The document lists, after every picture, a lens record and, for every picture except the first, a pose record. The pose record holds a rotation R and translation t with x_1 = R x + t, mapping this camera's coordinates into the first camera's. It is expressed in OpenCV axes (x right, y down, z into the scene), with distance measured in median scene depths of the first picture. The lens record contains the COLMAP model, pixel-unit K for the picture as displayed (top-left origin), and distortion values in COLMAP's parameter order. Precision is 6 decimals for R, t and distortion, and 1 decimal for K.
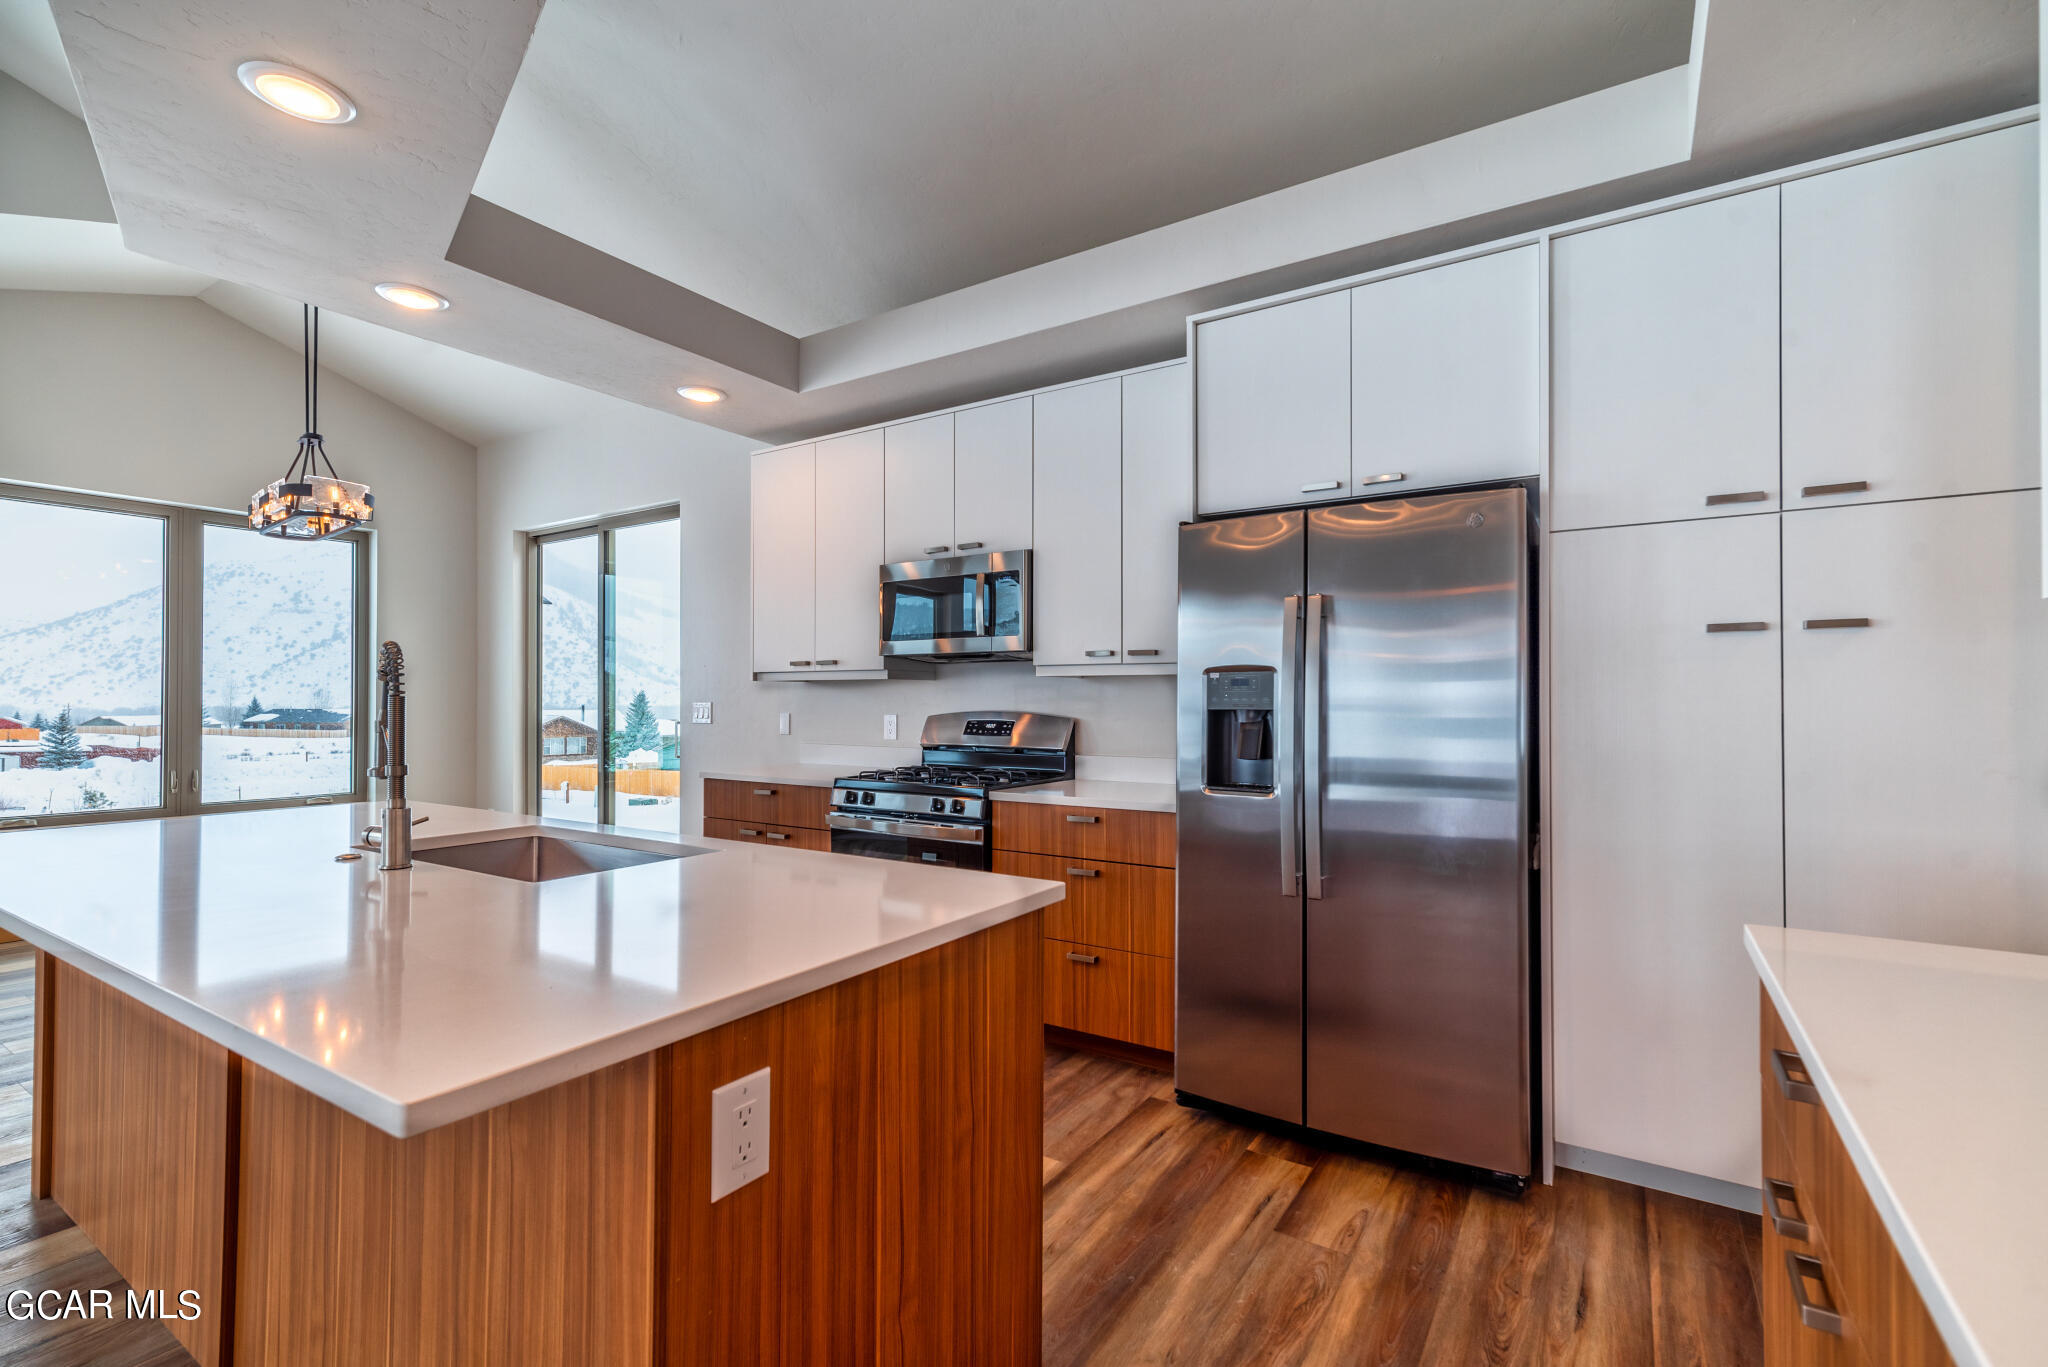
lens RADIAL K [[912.5, 0, 1025.7], [0, 912.5, 690.4], [0, 0, 1]] dist [-0.000230, 0.000029]
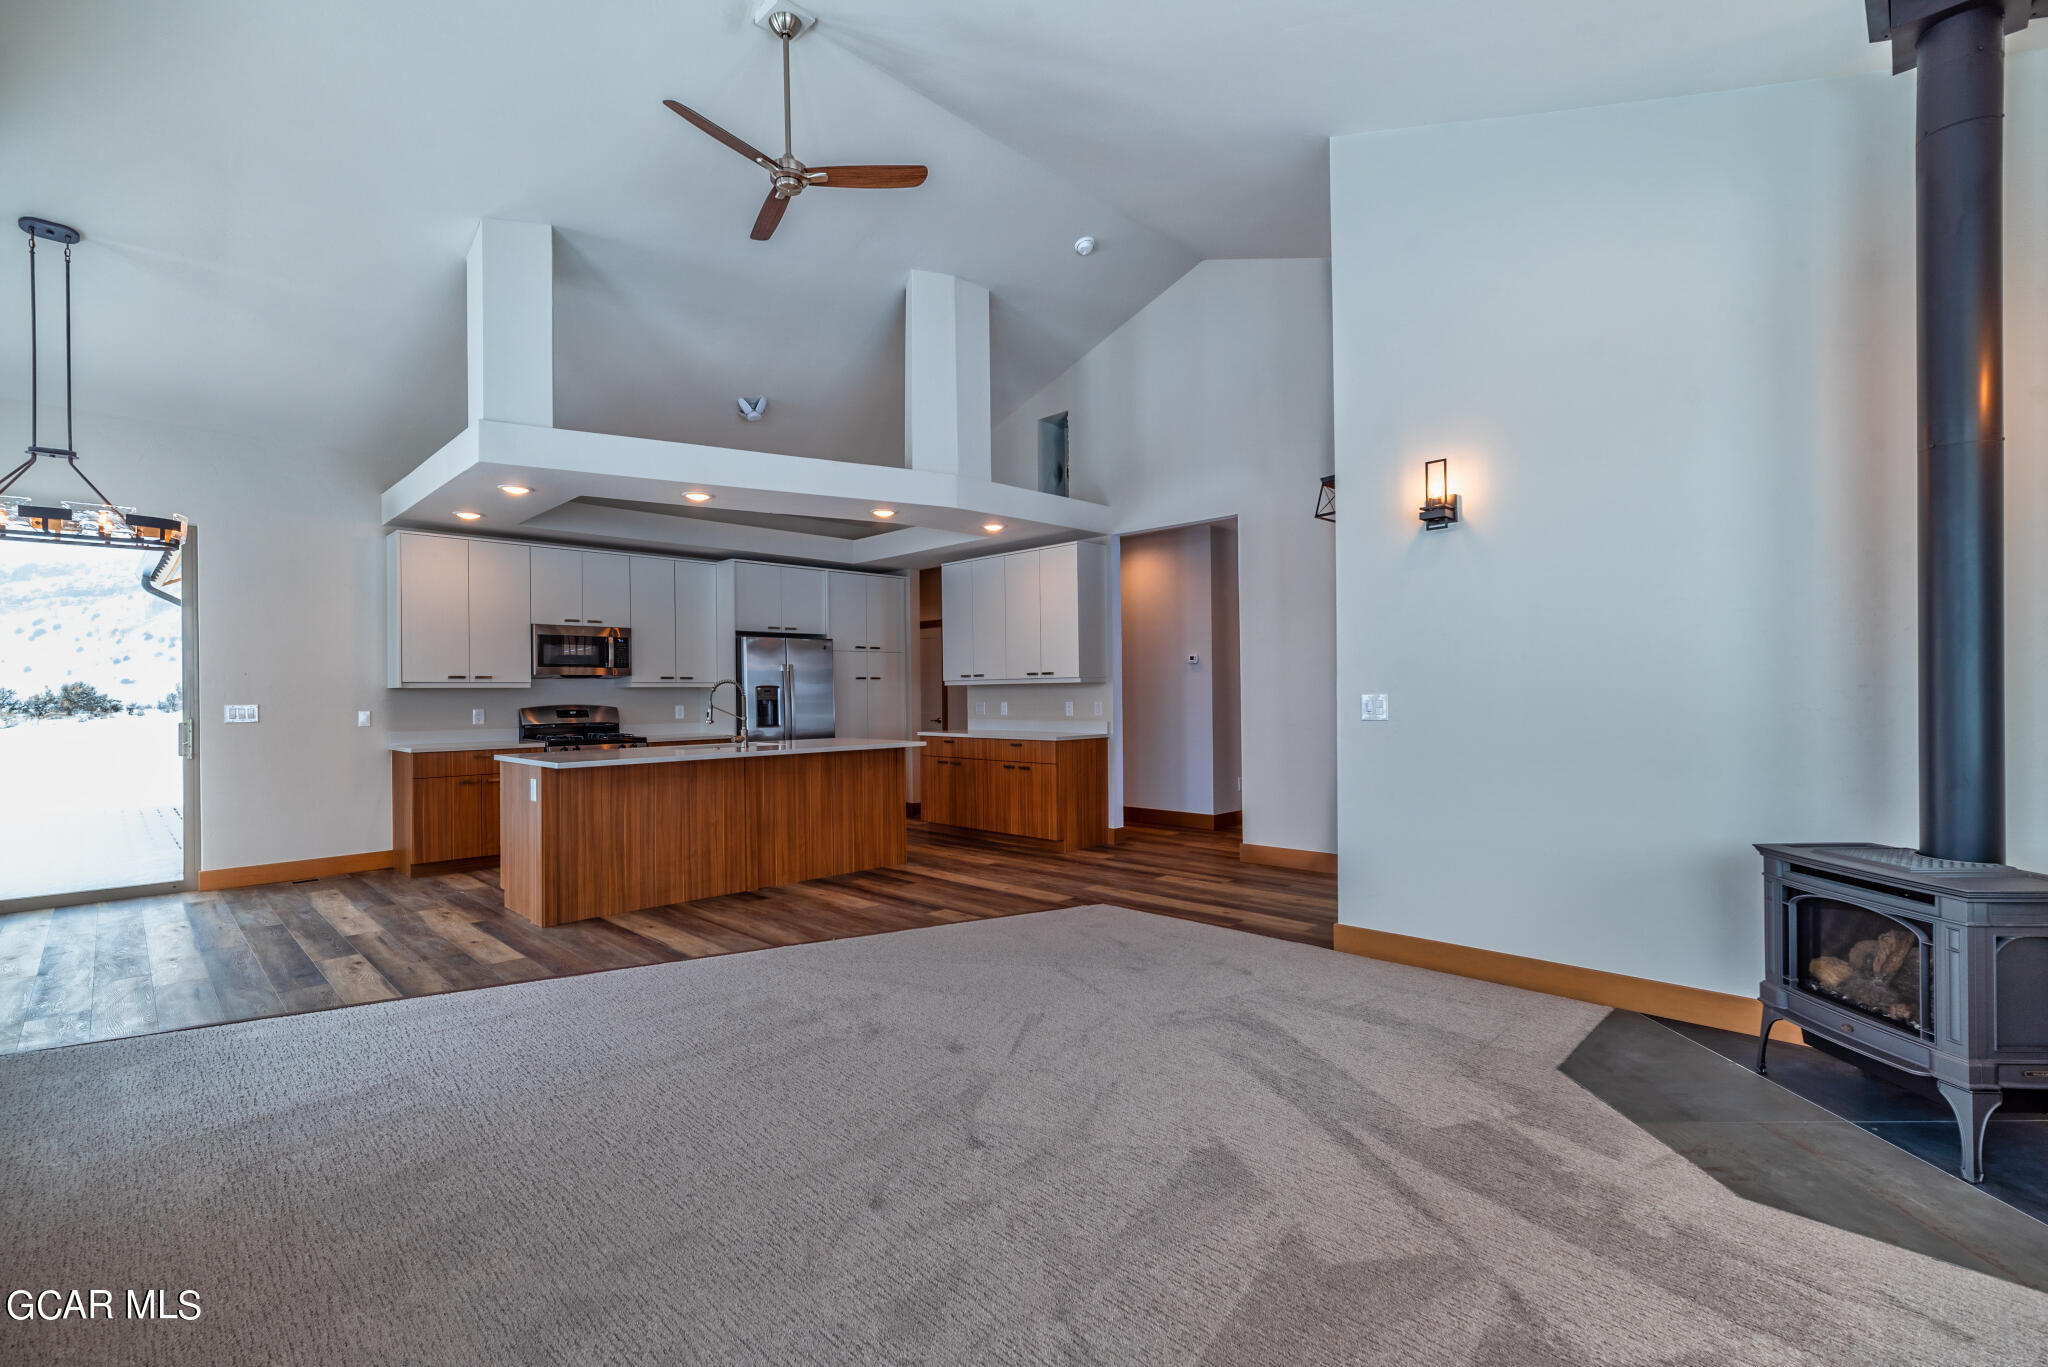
lens RADIAL K [[912.5, 0, 1025.7], [0, 912.5, 690.4], [0, 0, 1]] dist [-0.000230, 0.000029]
pose [[0.206162, 0.004214, 0.978509, -1.816103], [0.003000, 0.999983, -0.004938, 0.006172], [-0.978513, 0.003954, 0.206146, -0.341792]]
